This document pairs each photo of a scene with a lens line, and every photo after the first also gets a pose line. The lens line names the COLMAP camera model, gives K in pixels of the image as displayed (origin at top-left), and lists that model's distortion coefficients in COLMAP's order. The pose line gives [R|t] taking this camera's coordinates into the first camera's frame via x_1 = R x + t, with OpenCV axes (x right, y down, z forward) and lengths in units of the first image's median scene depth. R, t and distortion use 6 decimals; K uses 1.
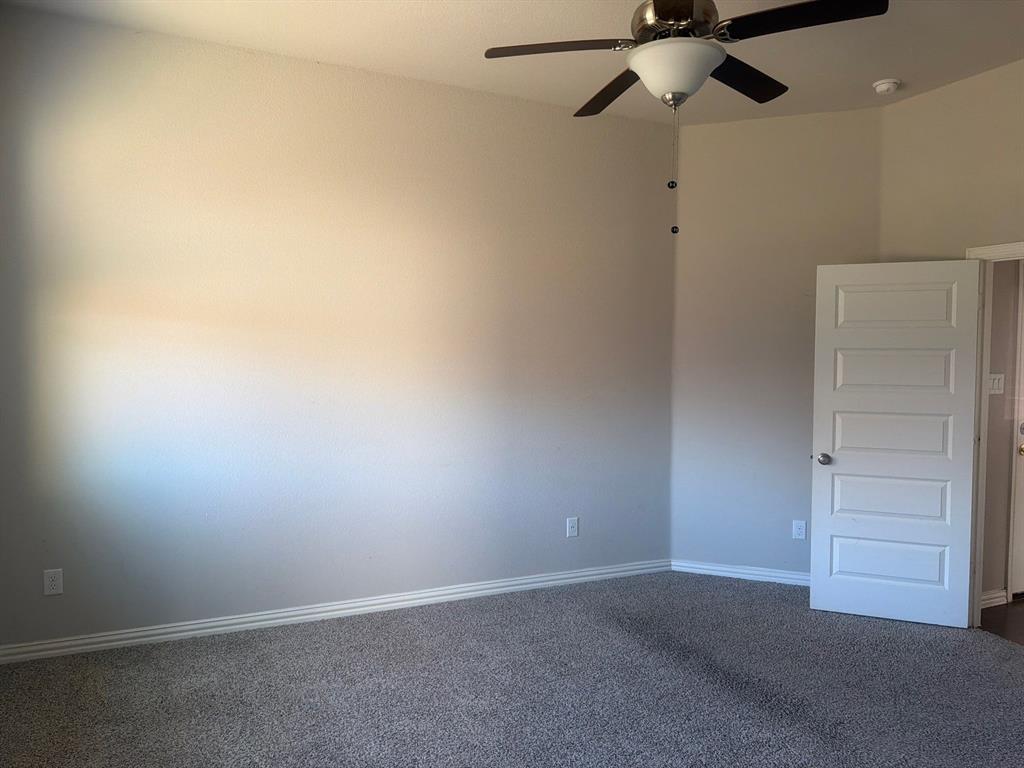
lens RADIAL K [[732.2, 0, 509.0], [0, 732.2, 388.8], [0, 0, 1]] dist [0.109156, -0.122700]
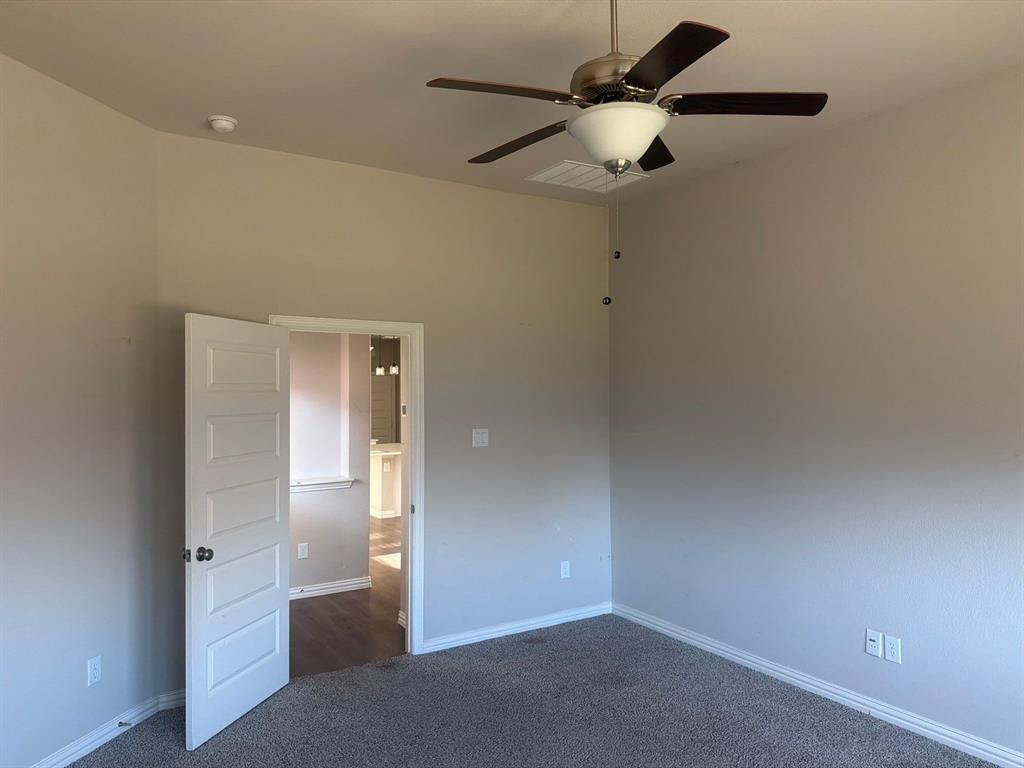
lens RADIAL K [[732.2, 0, 509.0], [0, 732.2, 388.8], [0, 0, 1]] dist [0.109156, -0.122700]
pose [[-0.127239, -0.010540, 0.991816, -0.435015], [0.060207, 0.998018, 0.018330, -0.082235], [-0.990043, 0.062046, -0.126352, 0.796328]]
